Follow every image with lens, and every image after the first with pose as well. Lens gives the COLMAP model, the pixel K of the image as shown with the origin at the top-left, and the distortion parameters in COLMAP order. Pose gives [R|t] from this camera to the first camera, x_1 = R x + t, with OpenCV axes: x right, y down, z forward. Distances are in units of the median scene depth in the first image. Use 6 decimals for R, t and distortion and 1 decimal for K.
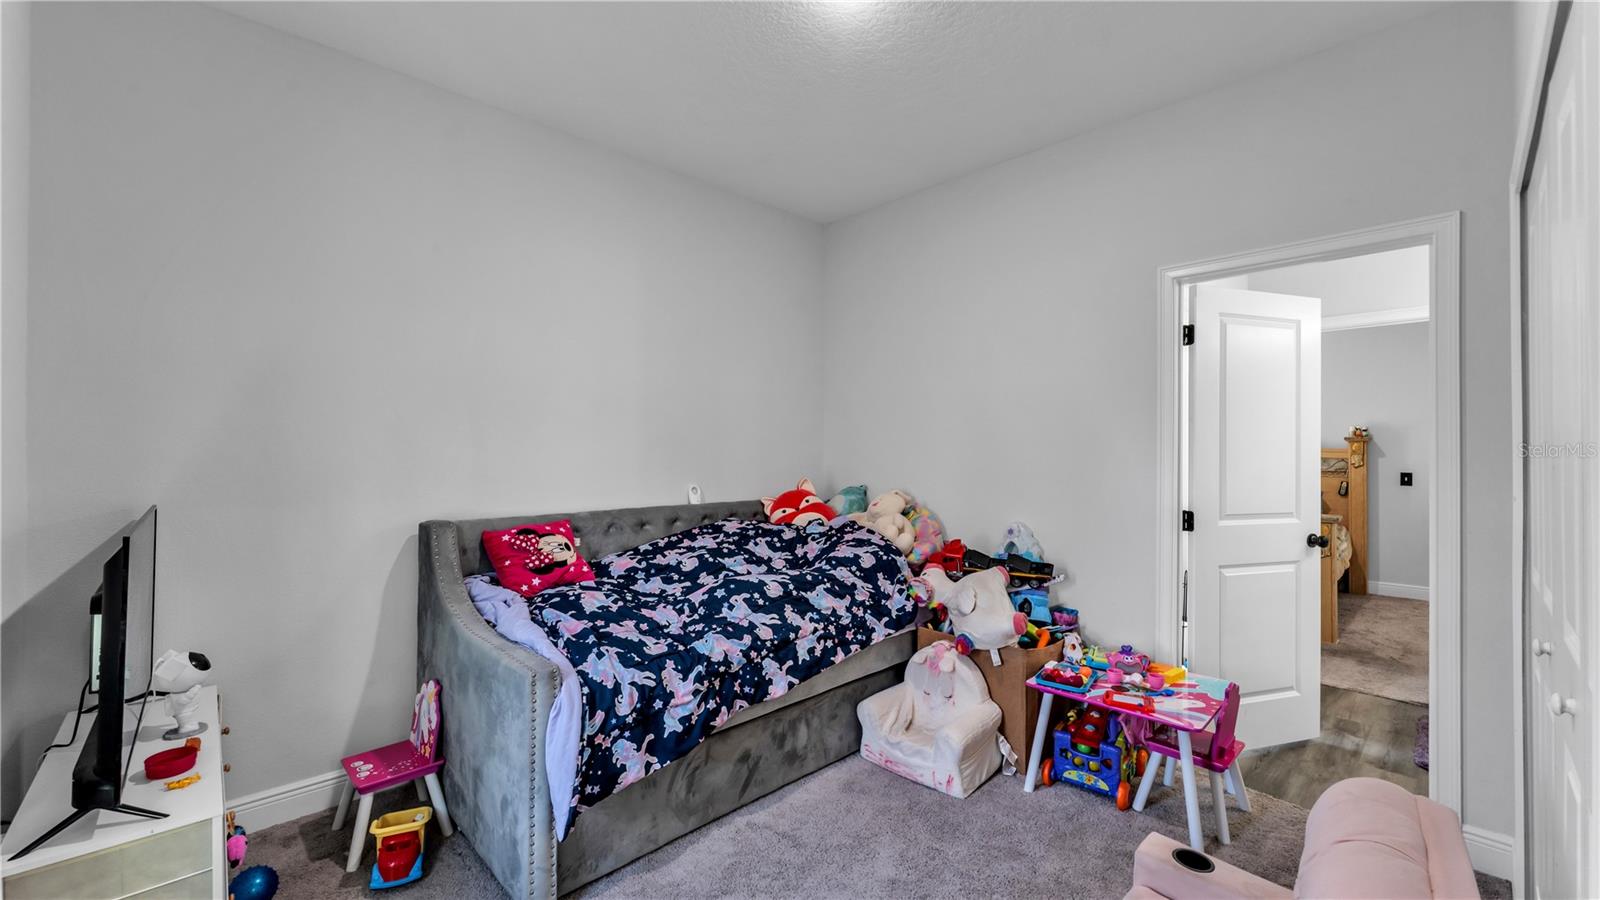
lens RADIAL K [[637.5, 0, 804.0], [0, 637.5, 447.4], [0, 0, 1]] dist [-0.002001, -0.000198]
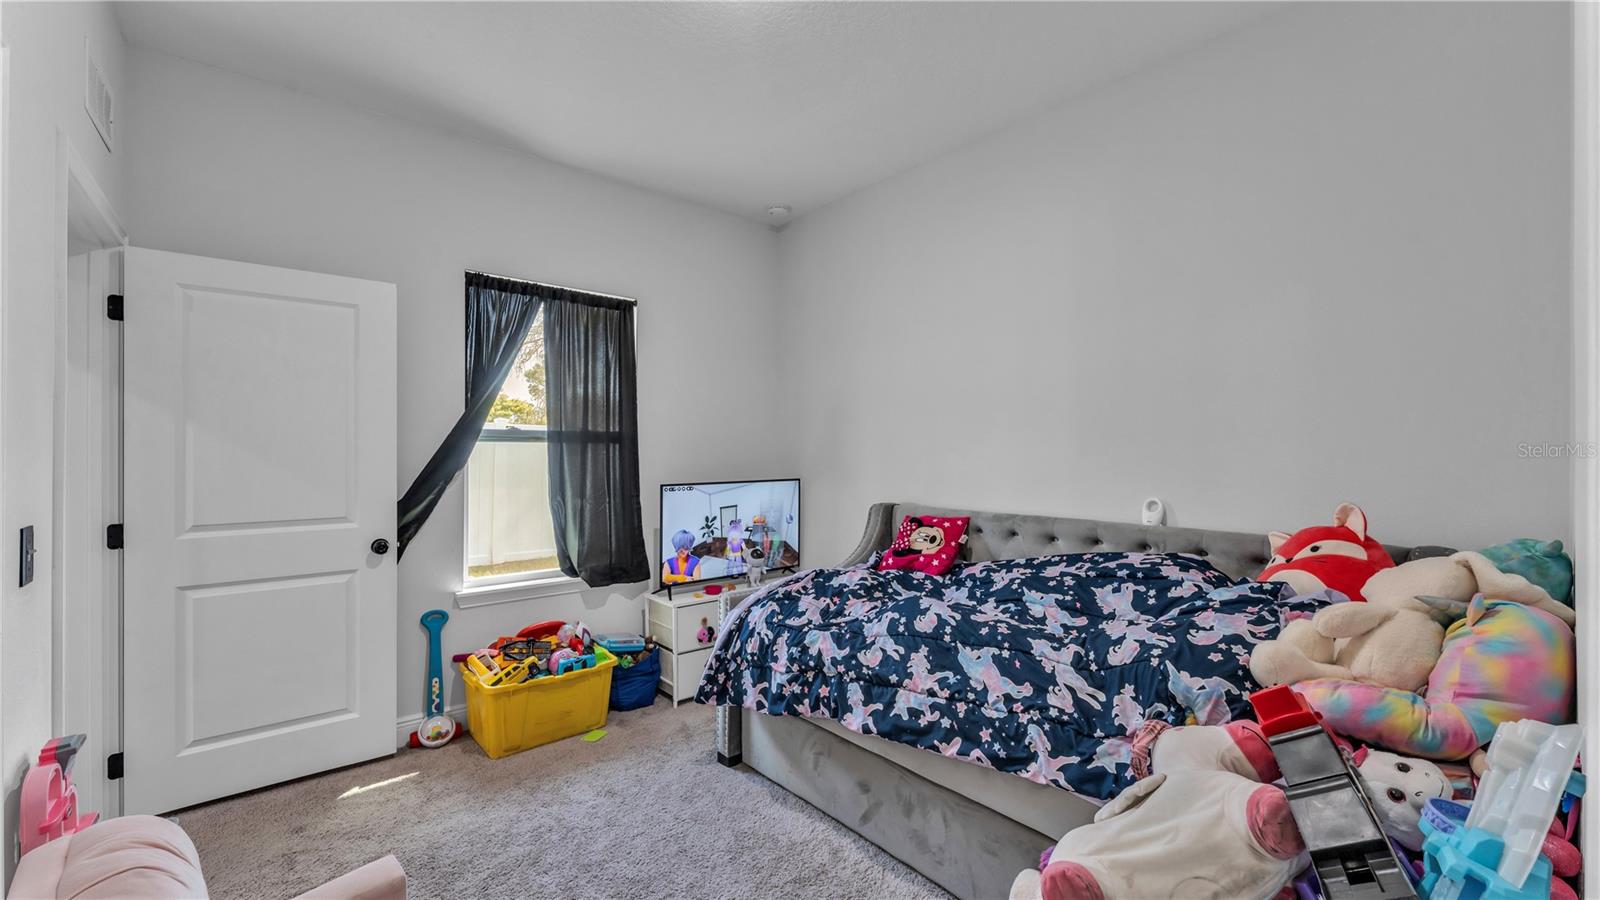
lens RADIAL K [[637.5, 0, 805.6], [0, 637.5, 452.5], [0, 0, 1]] dist [-0.002001, -0.000198]
pose [[-0.062660, -0.000901, -0.998035, 0.746227], [0.006615, 0.999977, -0.001318, 0.009240], [0.998013, -0.006684, -0.062653, 0.884955]]
